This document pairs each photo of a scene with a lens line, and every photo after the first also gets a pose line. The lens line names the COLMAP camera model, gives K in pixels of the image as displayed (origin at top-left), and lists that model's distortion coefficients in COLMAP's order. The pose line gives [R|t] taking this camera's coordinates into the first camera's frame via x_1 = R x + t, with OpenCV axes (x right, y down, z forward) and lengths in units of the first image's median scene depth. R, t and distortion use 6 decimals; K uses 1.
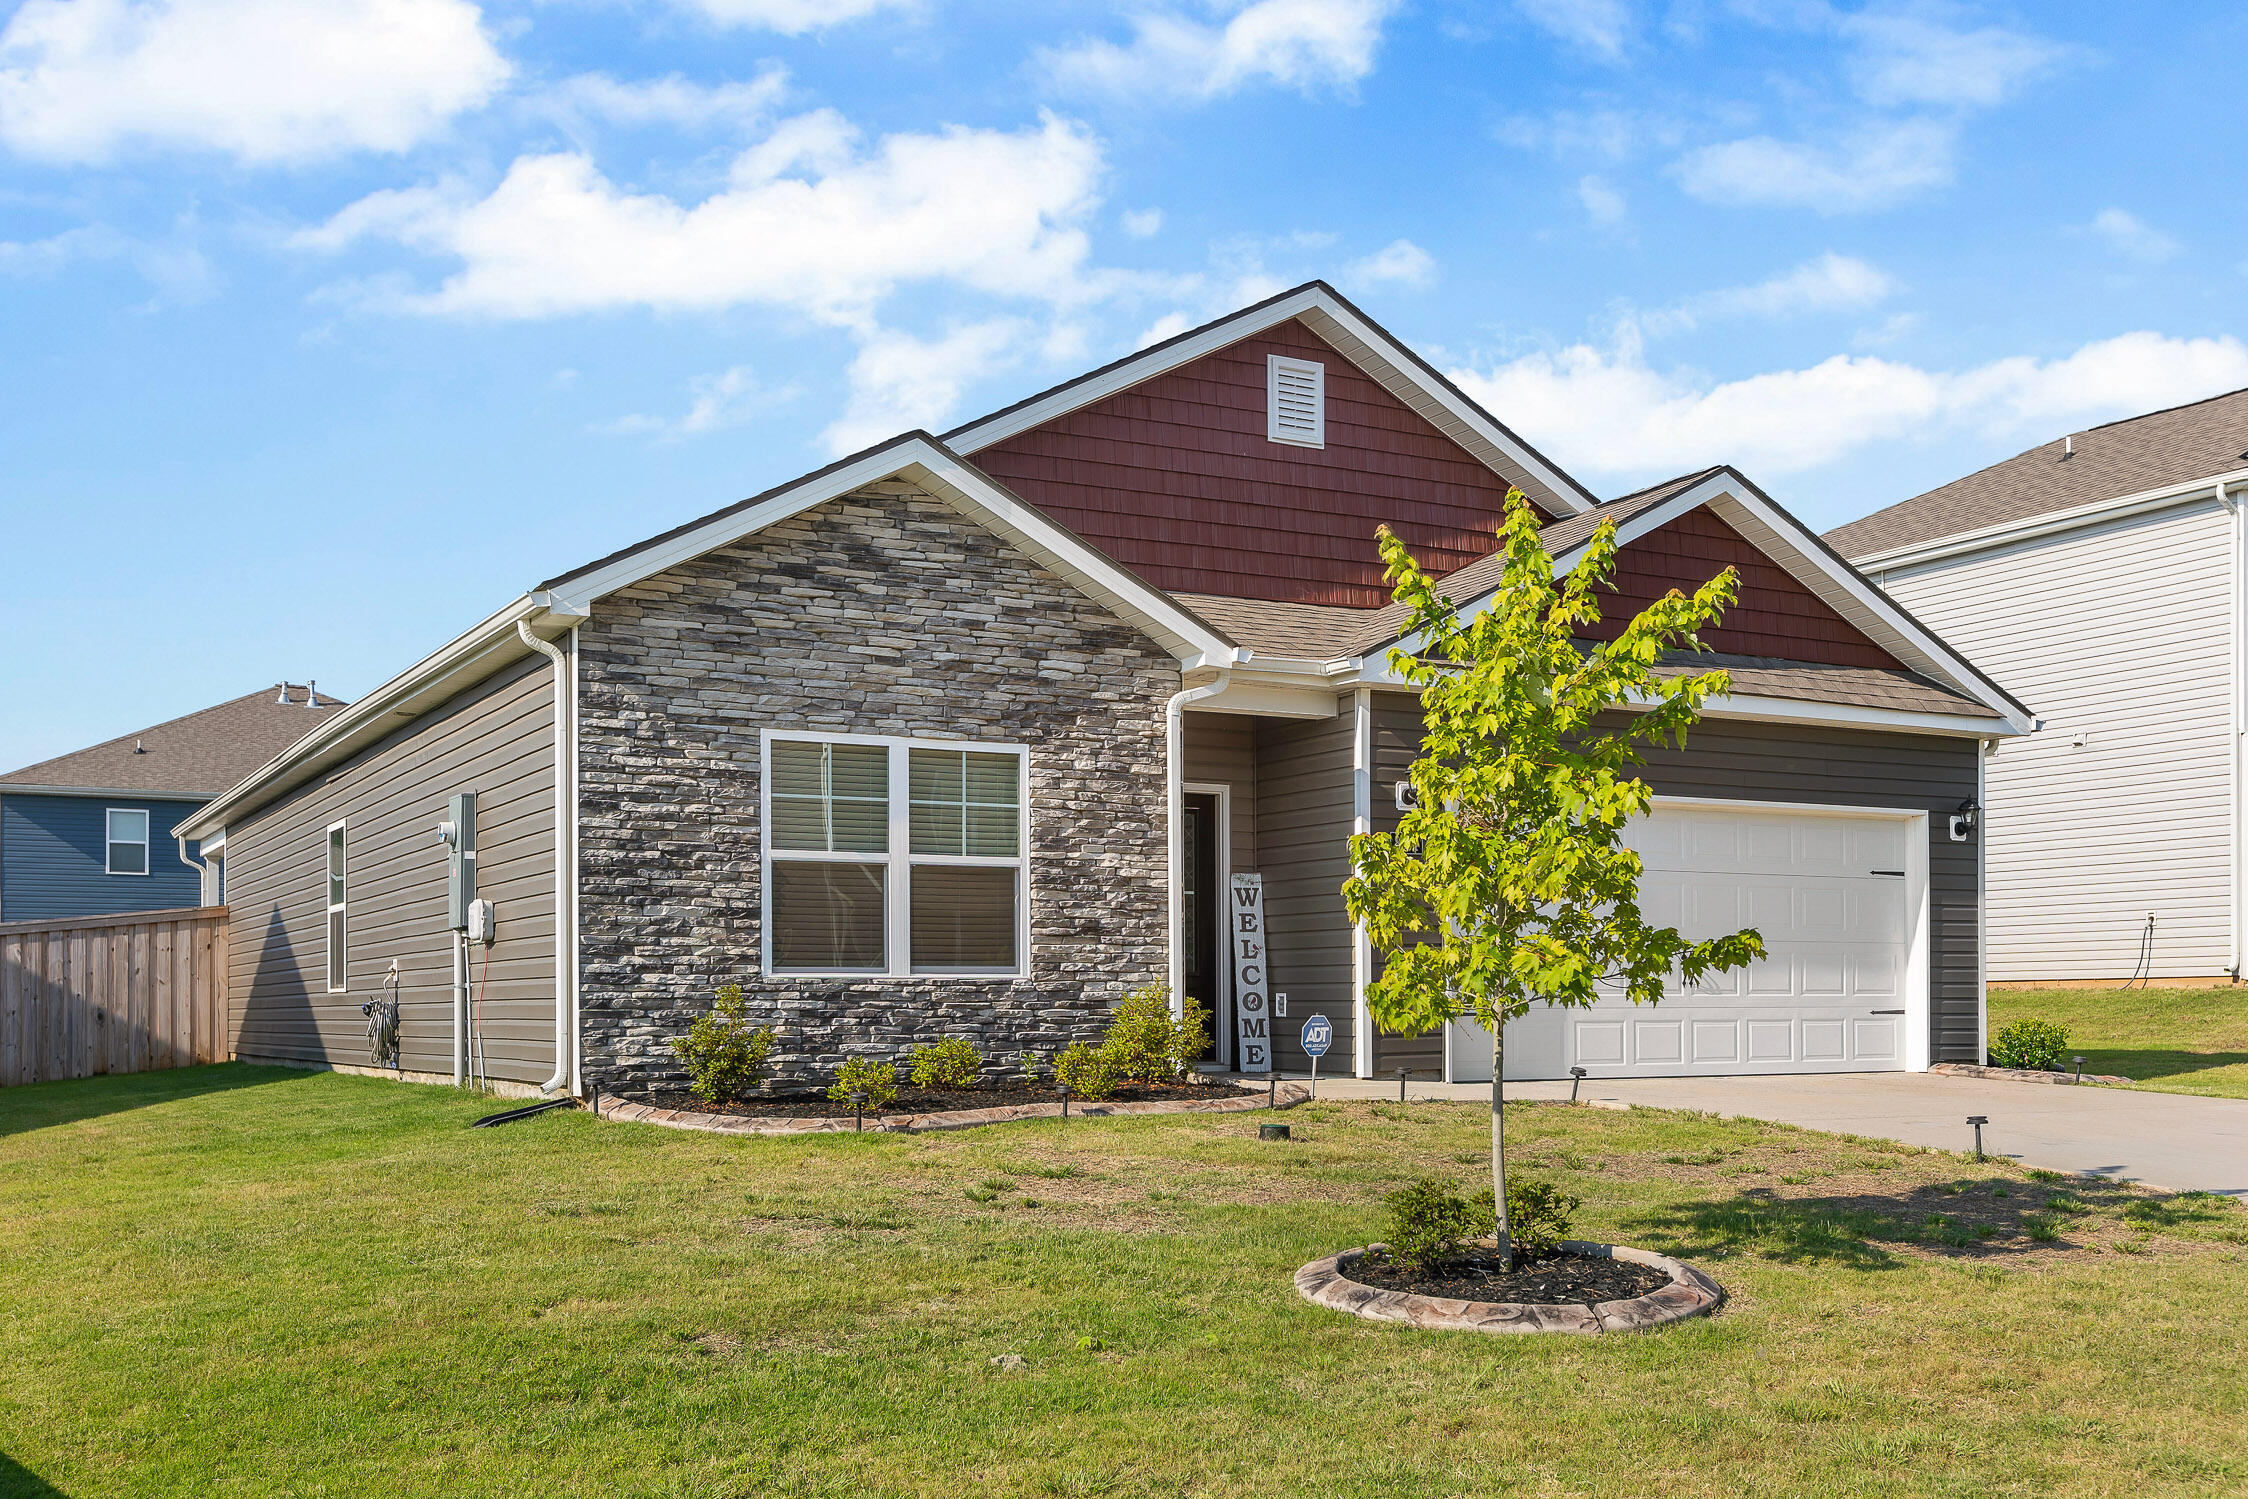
lens RADIAL K [[2231.3, 0, 1128.3], [0, 2231.3, 821.4], [0, 0, 1]] dist [-0.014889, 0.000000]
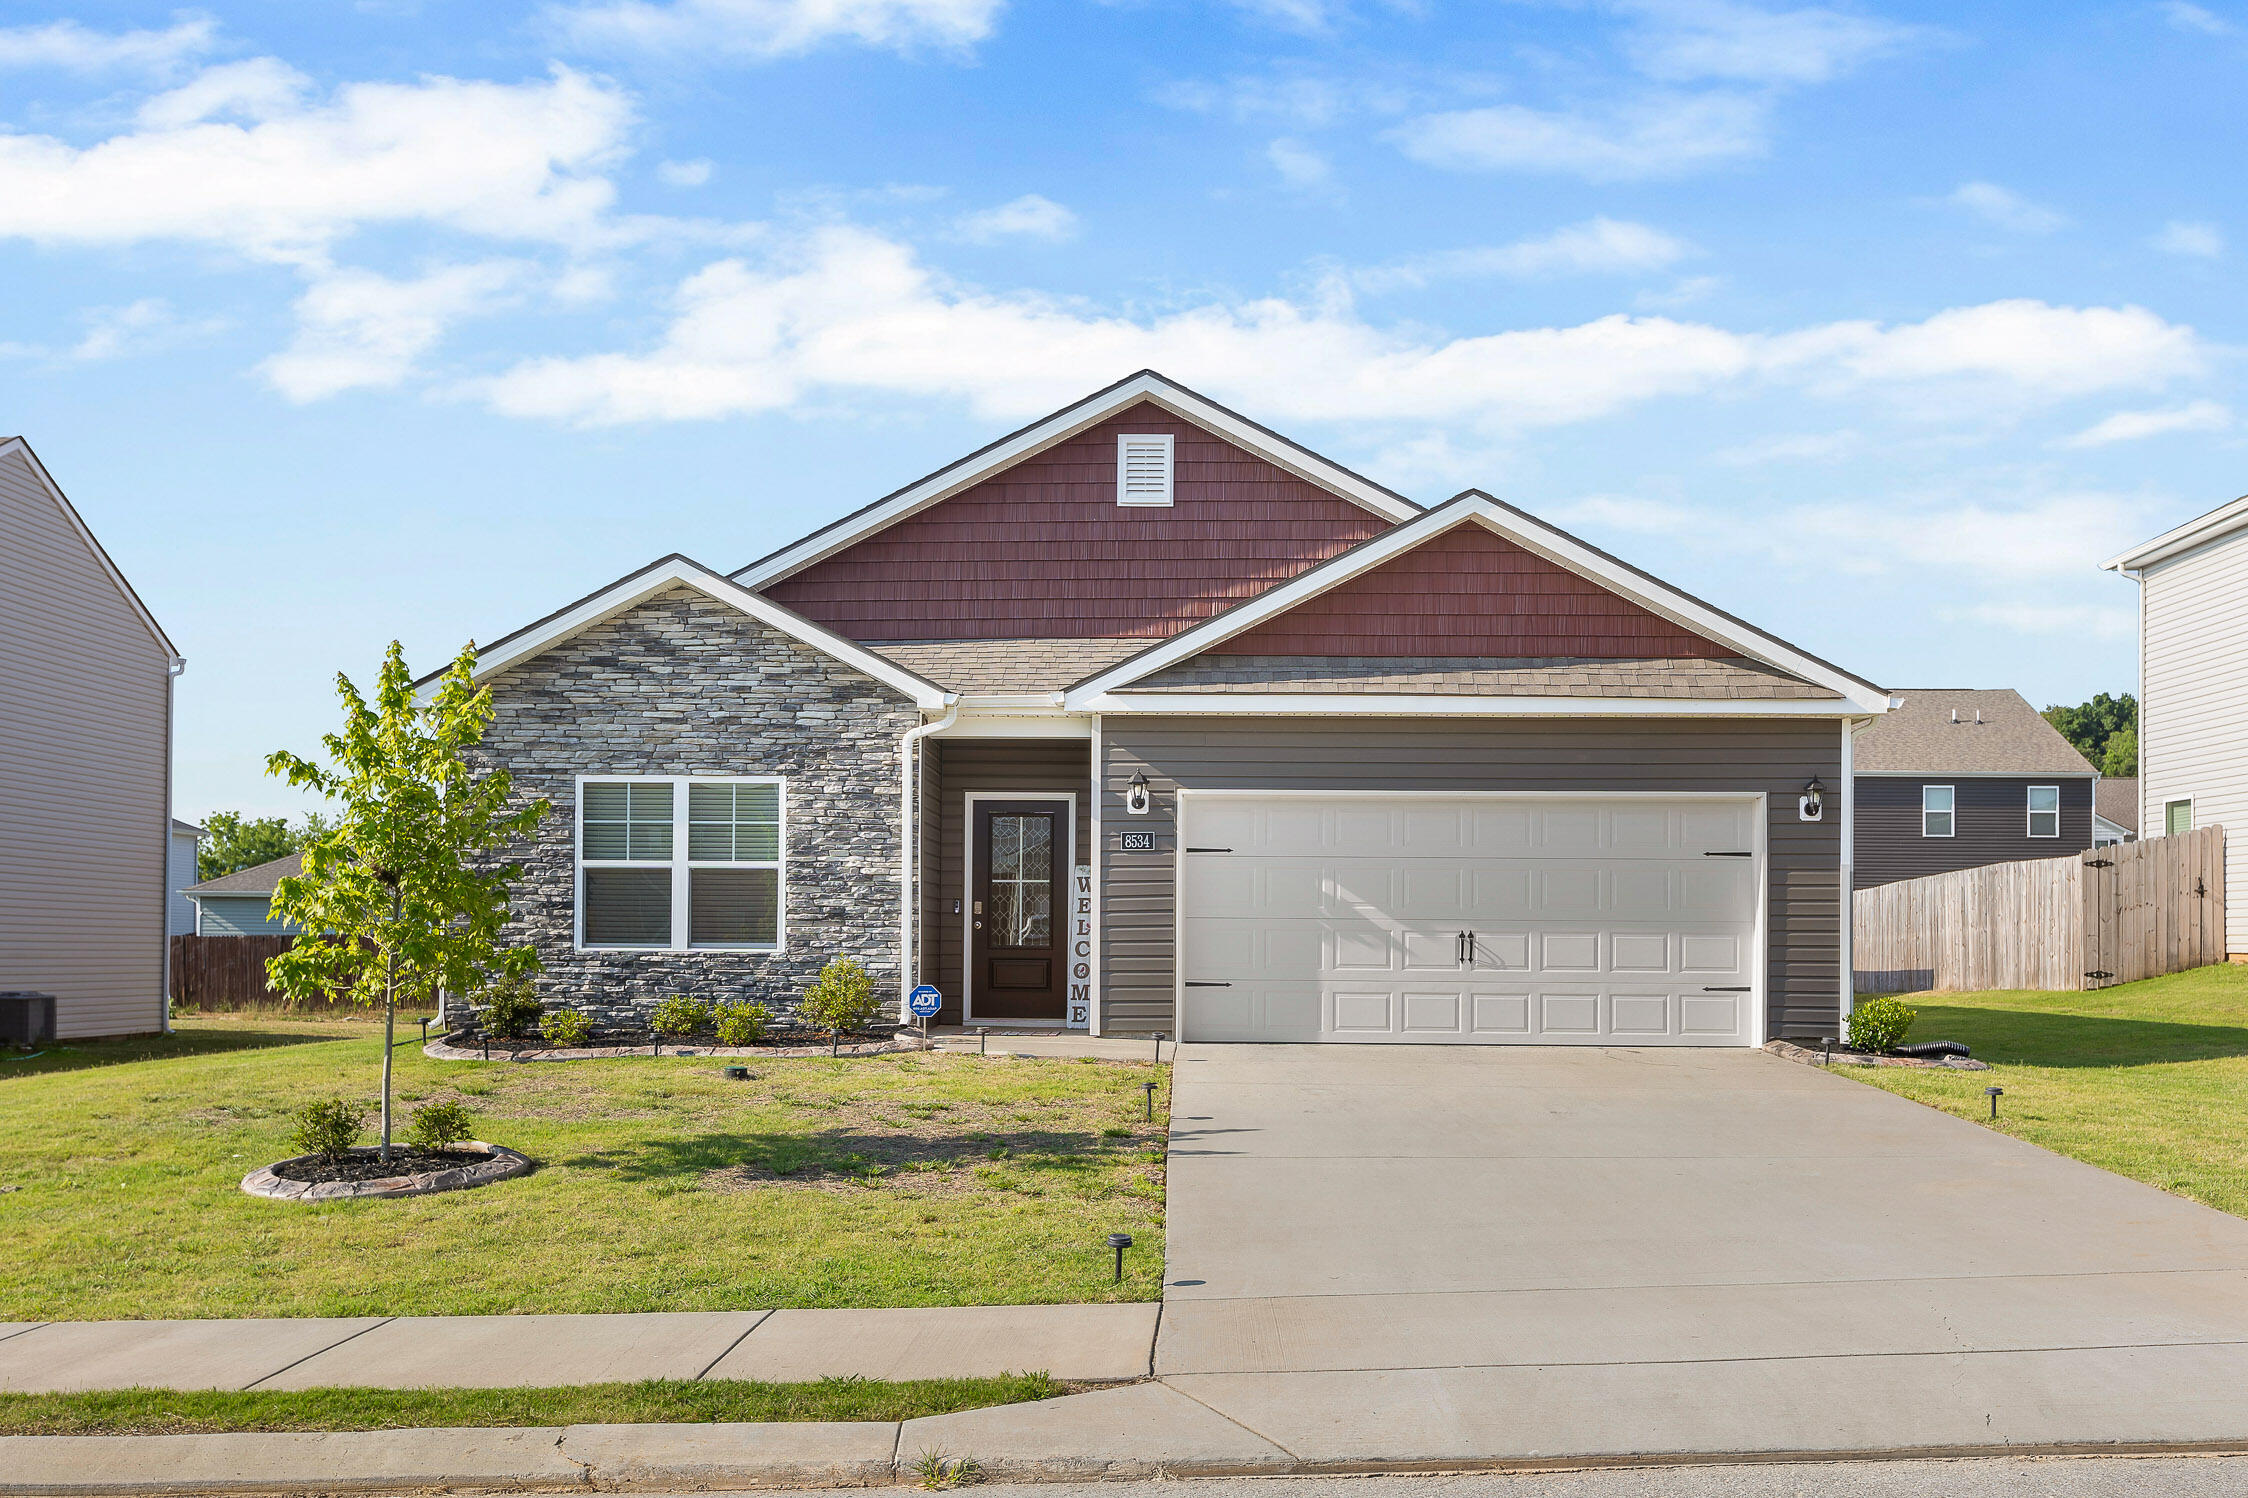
lens RADIAL K [[2101.9, 0, 1123.8], [0, 2101.9, 752.3], [0, 0, 1]] dist [0.012698, 0.000000]
pose [[0.856639, -0.037458, -0.514555, 0.777130], [0.031843, 0.999298, -0.019734, -0.017530], [0.514933, 0.000520, 0.857230, 0.029243]]
